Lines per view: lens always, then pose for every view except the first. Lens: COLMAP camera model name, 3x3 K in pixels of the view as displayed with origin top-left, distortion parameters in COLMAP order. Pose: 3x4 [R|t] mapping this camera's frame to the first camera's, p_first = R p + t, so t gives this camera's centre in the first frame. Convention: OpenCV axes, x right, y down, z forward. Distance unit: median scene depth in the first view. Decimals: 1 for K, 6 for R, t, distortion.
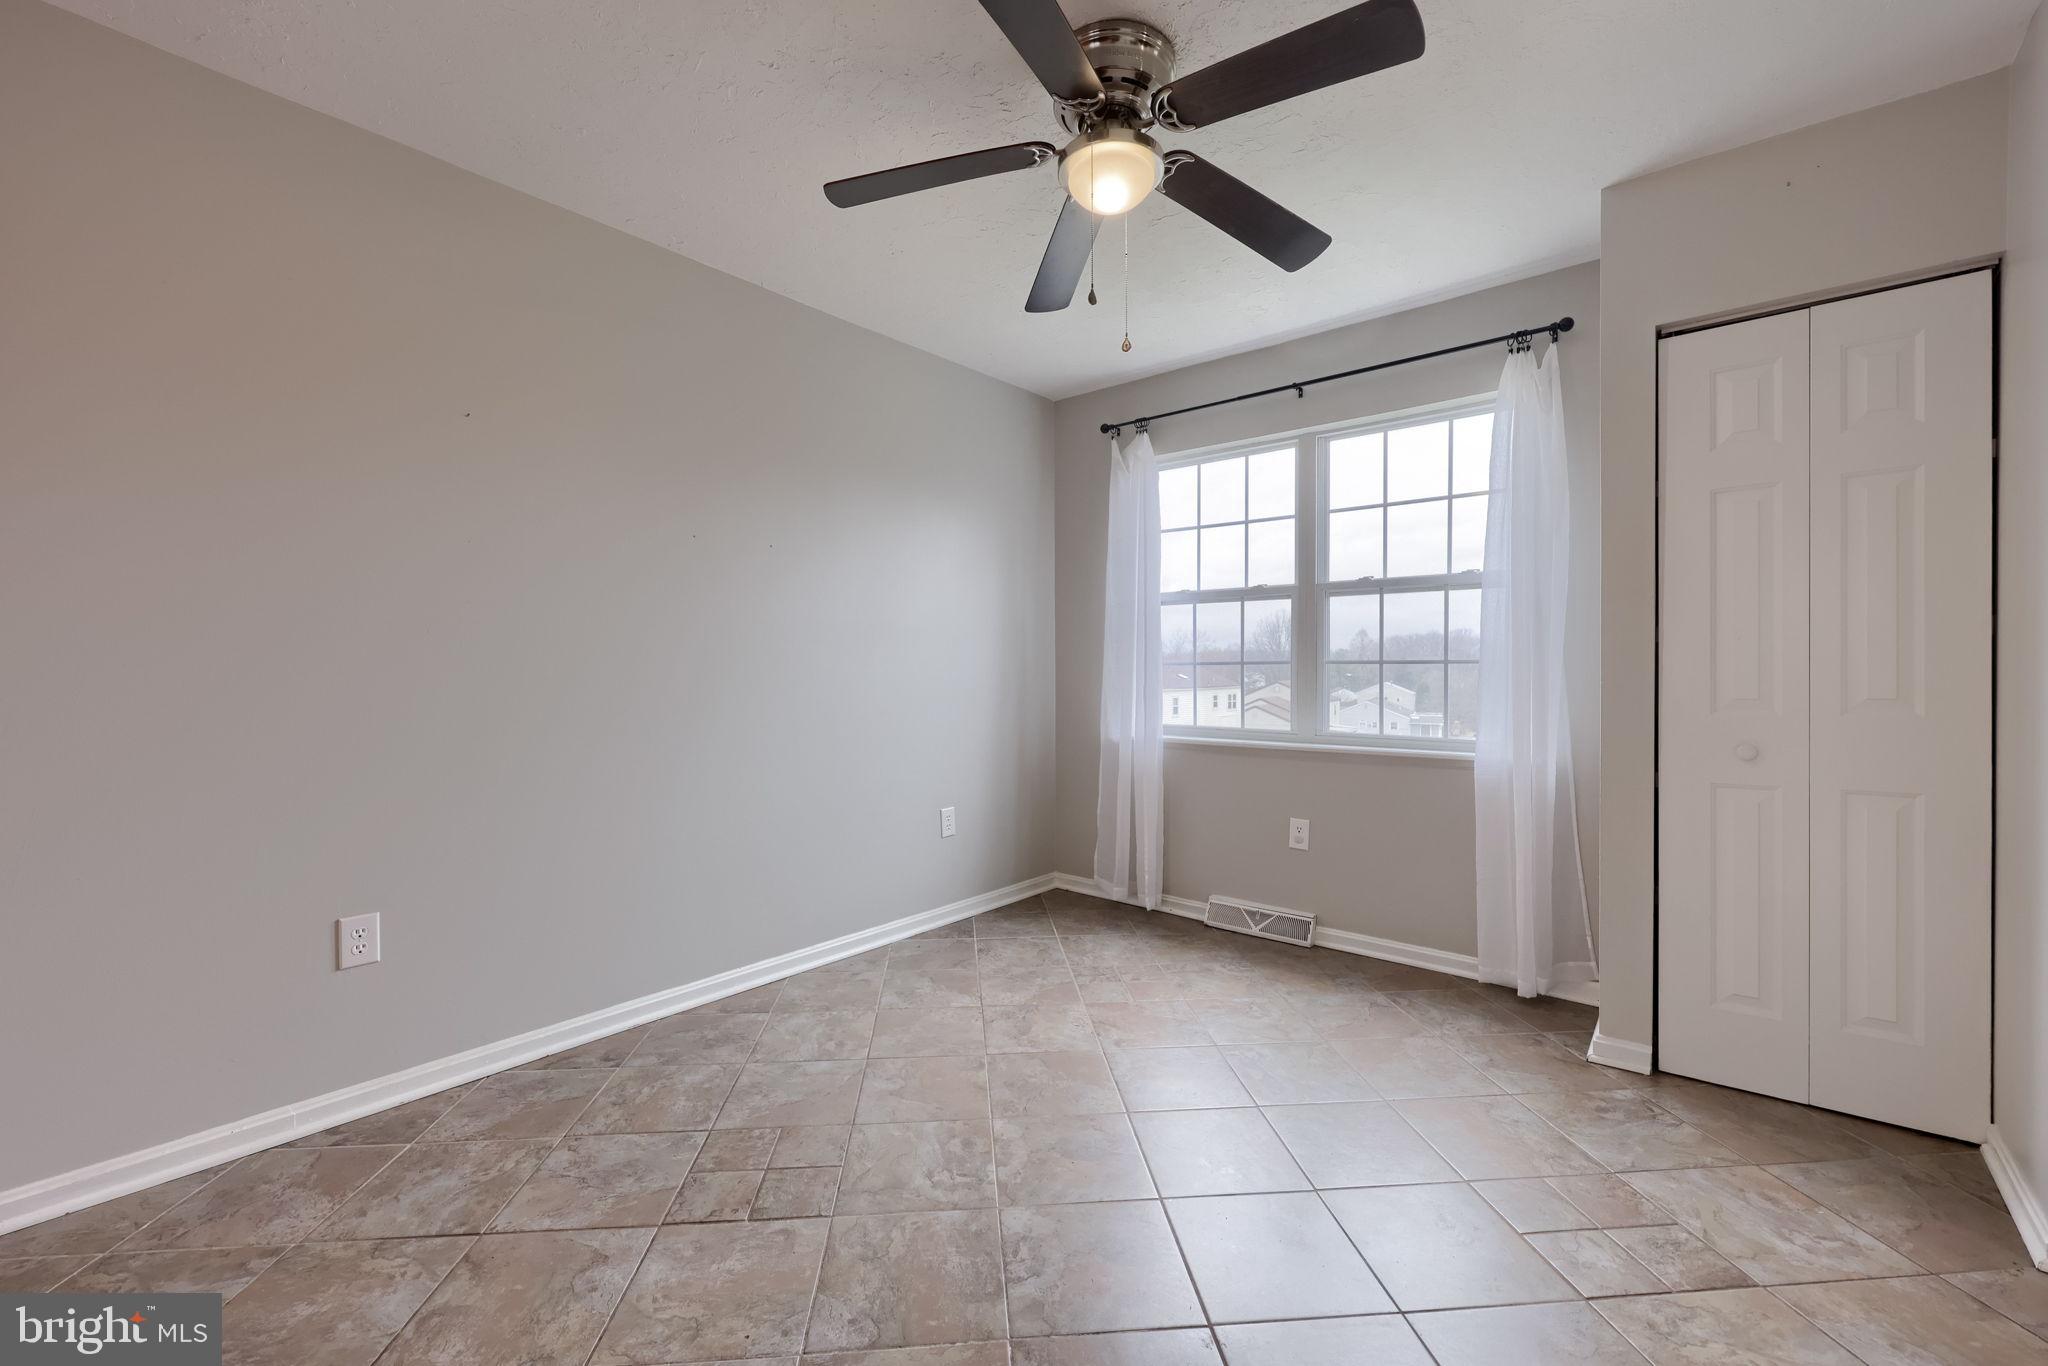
lens RADIAL K [[829.9, 0, 1004.1], [0, 829.9, 683.6], [0, 0, 1]] dist [-0.002042, 0.000401]
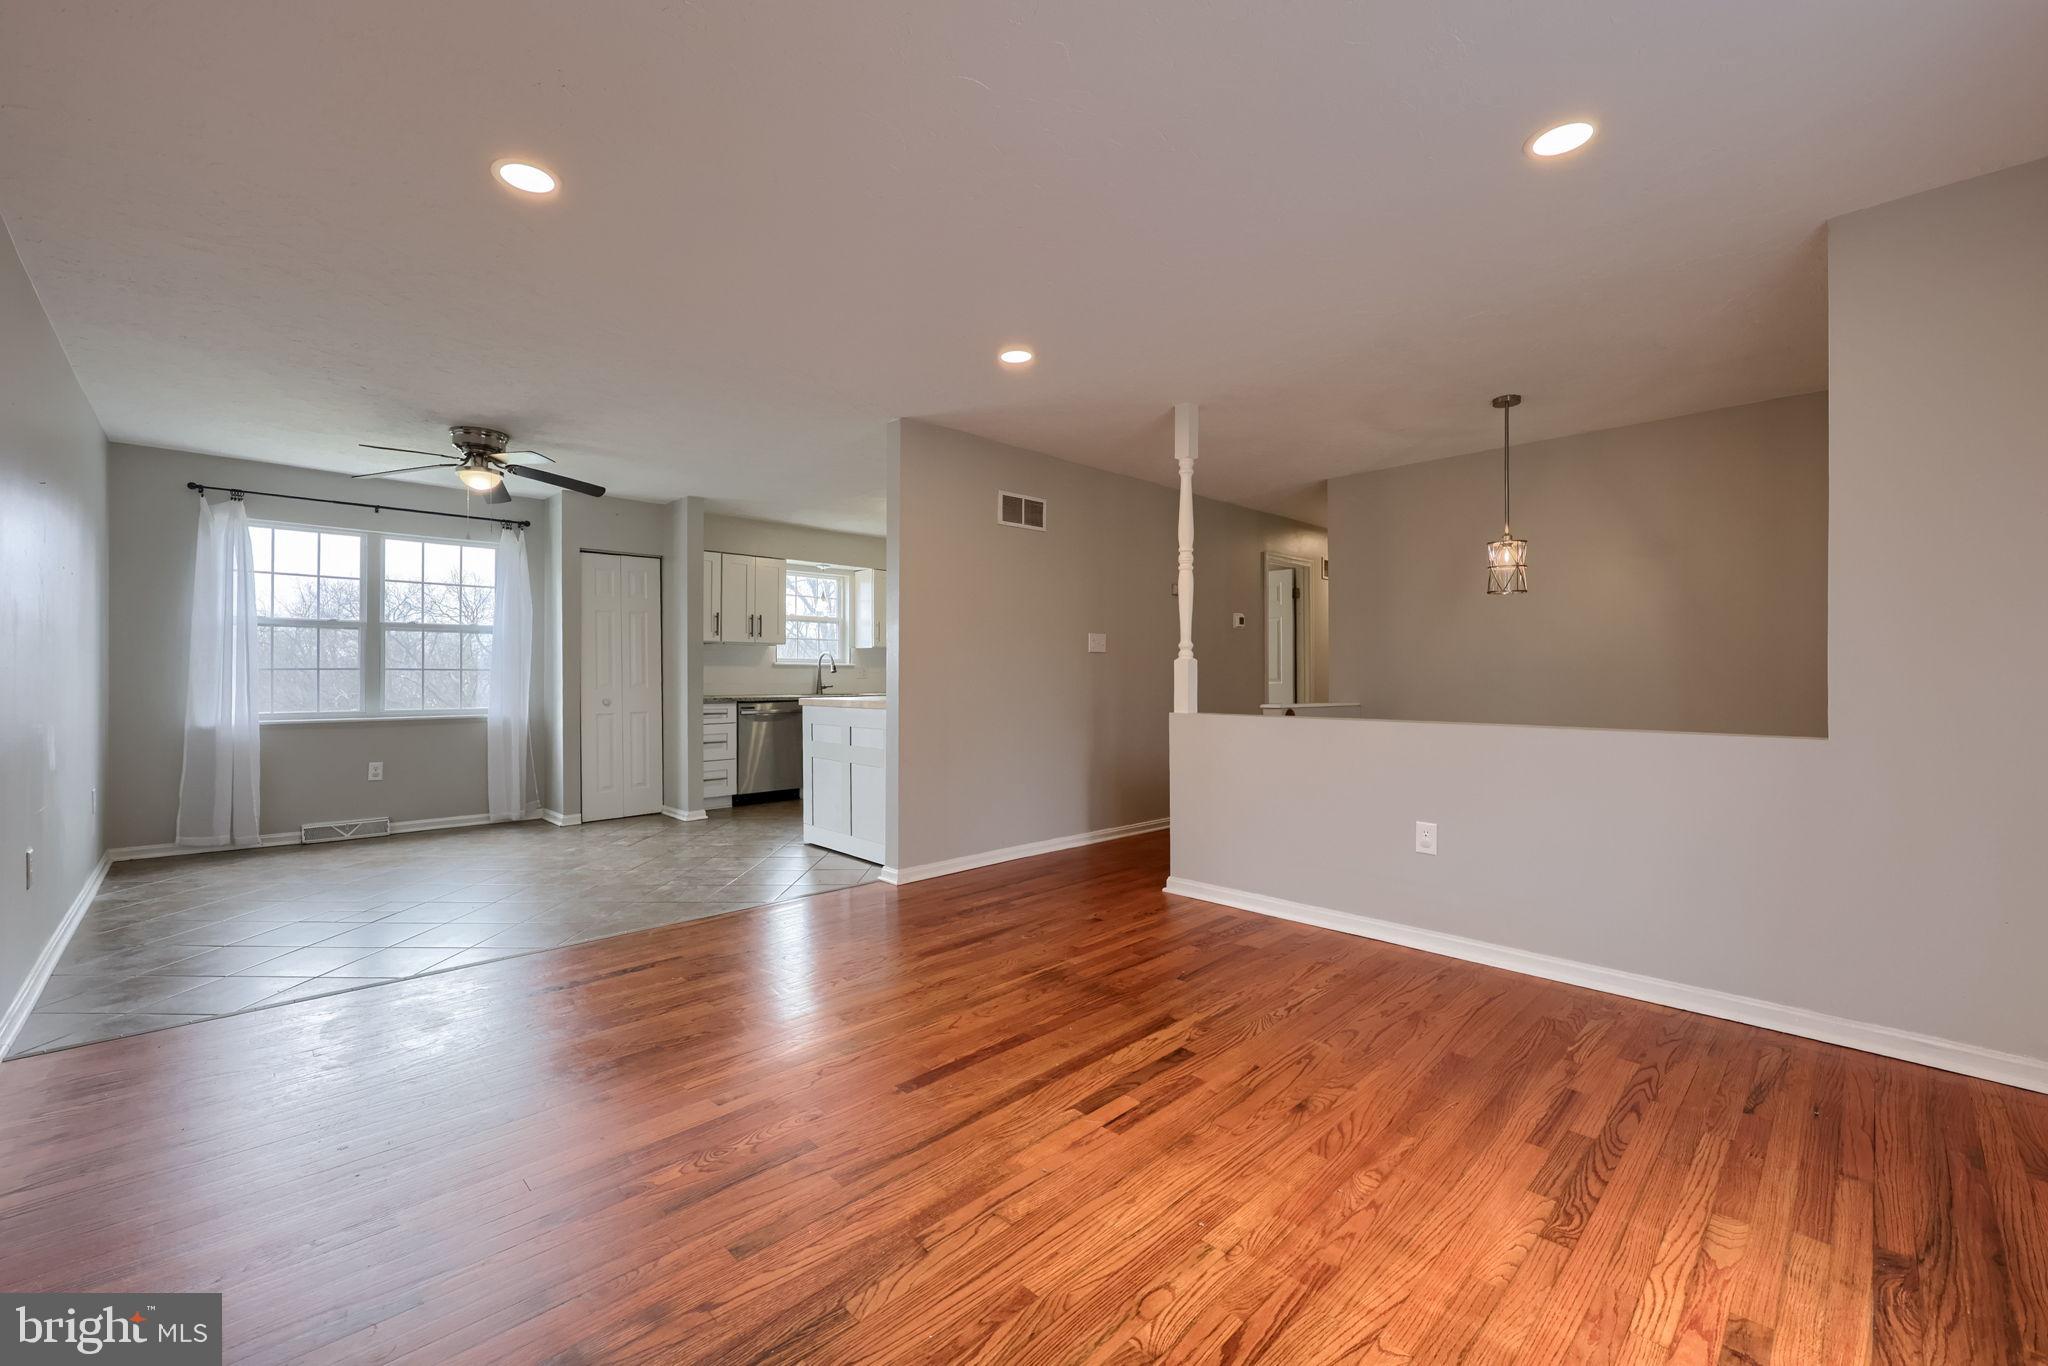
lens RADIAL K [[829.9, 0, 1032.2], [0, 829.9, 672.7], [0, 0, 1]] dist [-0.002042, 0.000401]
pose [[0.065443, 0.002778, 0.997852, -1.246566], [0.012976, 0.999909, -0.003635, 0.004800], [-0.997772, 0.013186, 0.065401, -0.442842]]
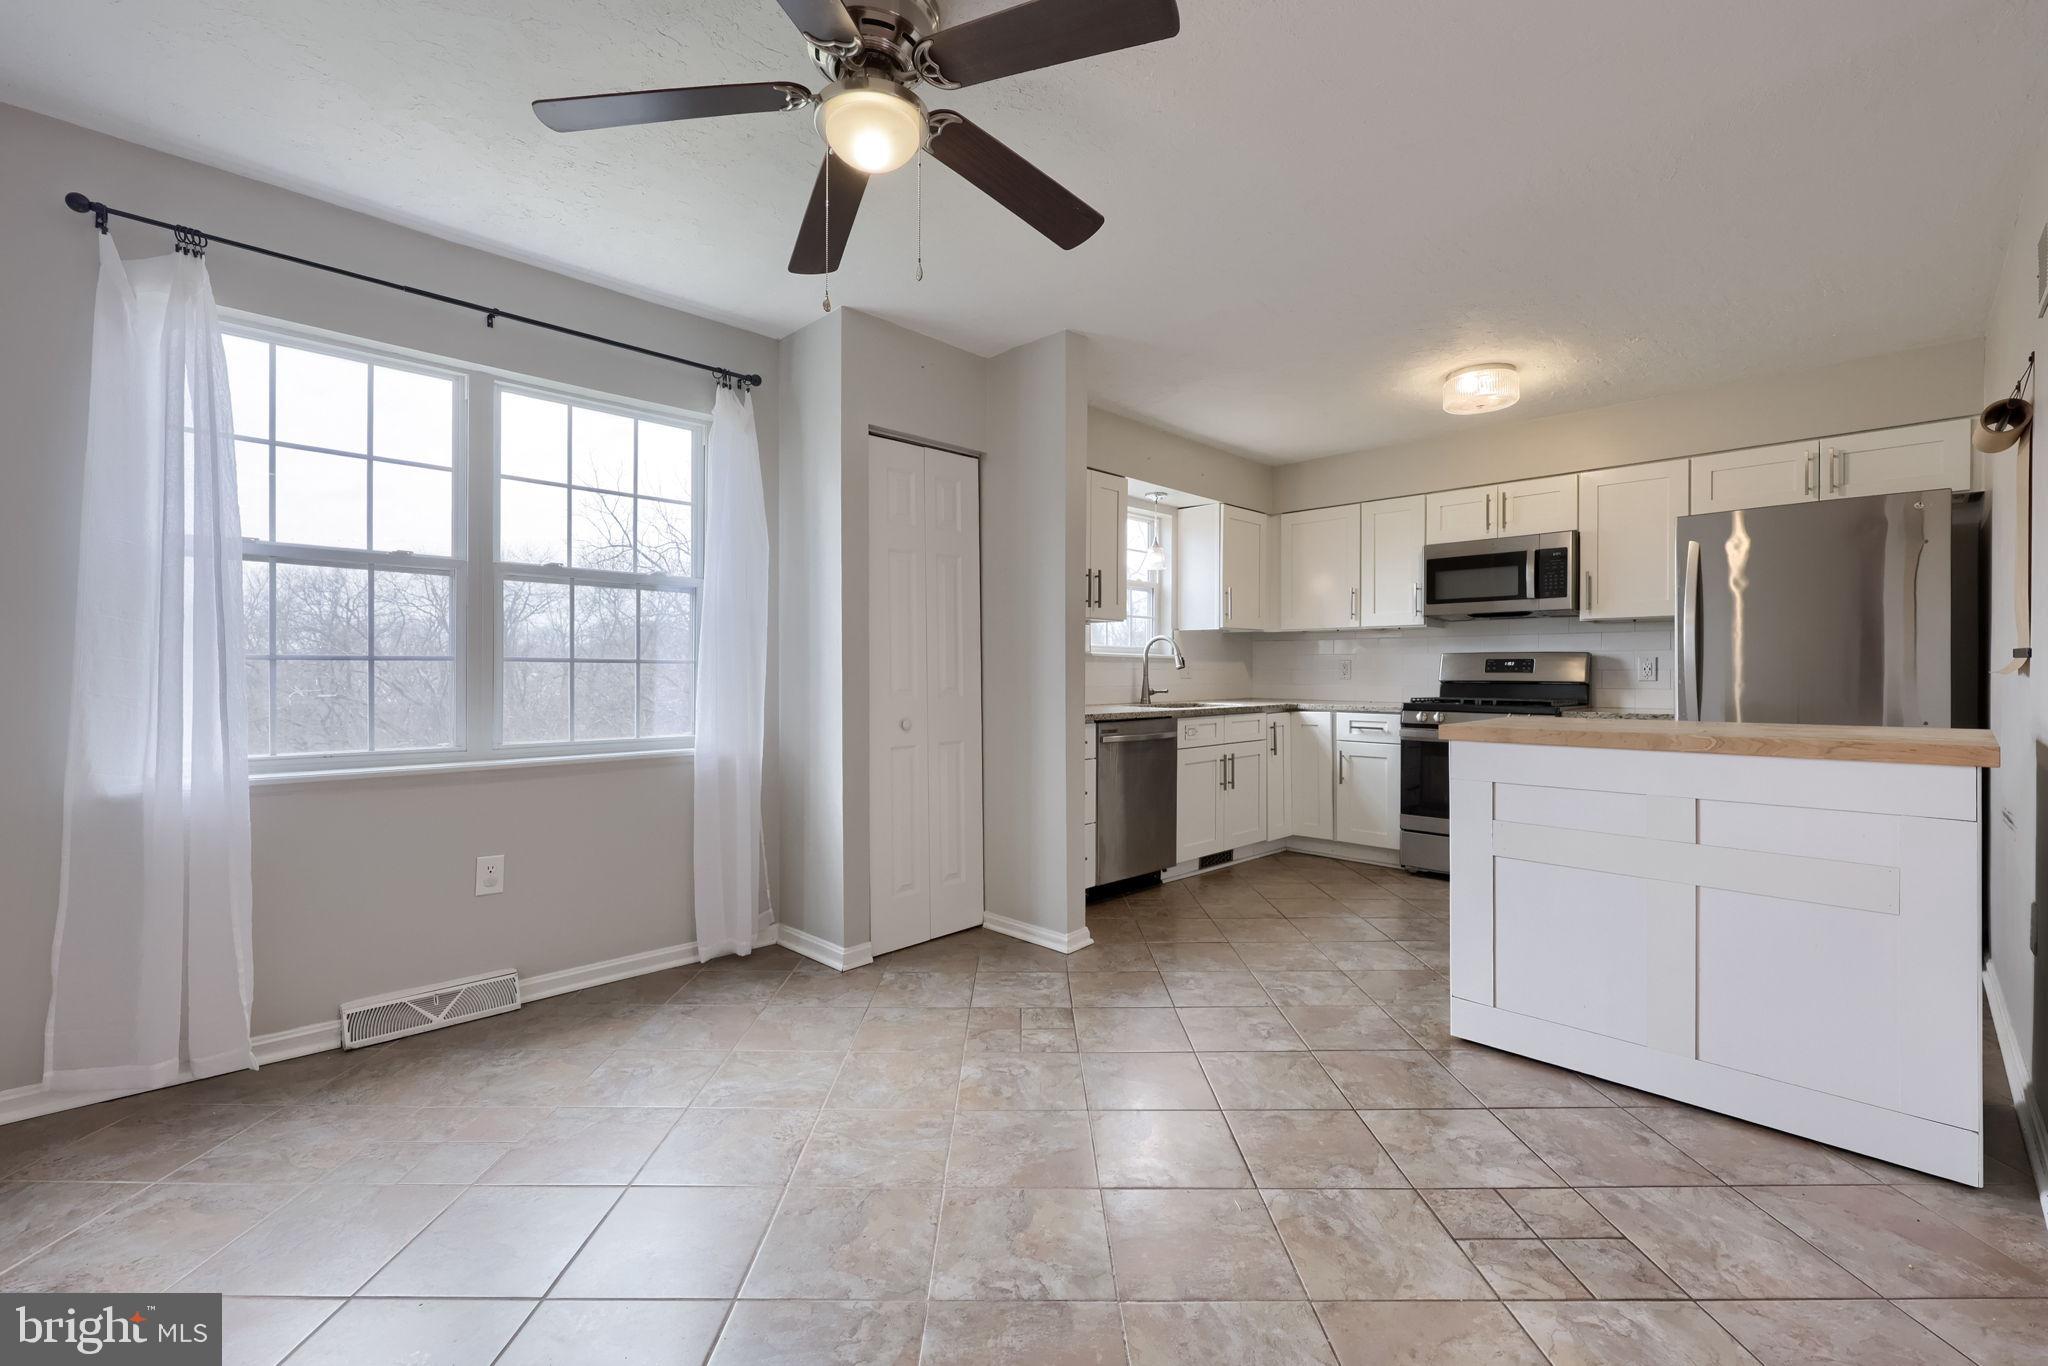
lens RADIAL K [[883.0, 0, 1053.3], [0, 883.0, 677.7], [0, 0, 1]] dist [-0.000402, 0.001195]
pose [[0.048721, -0.007798, 0.998782, -0.468535], [0.009381, 0.999929, 0.007349, -0.009358], [-0.998768, 0.009012, 0.048791, 0.423276]]
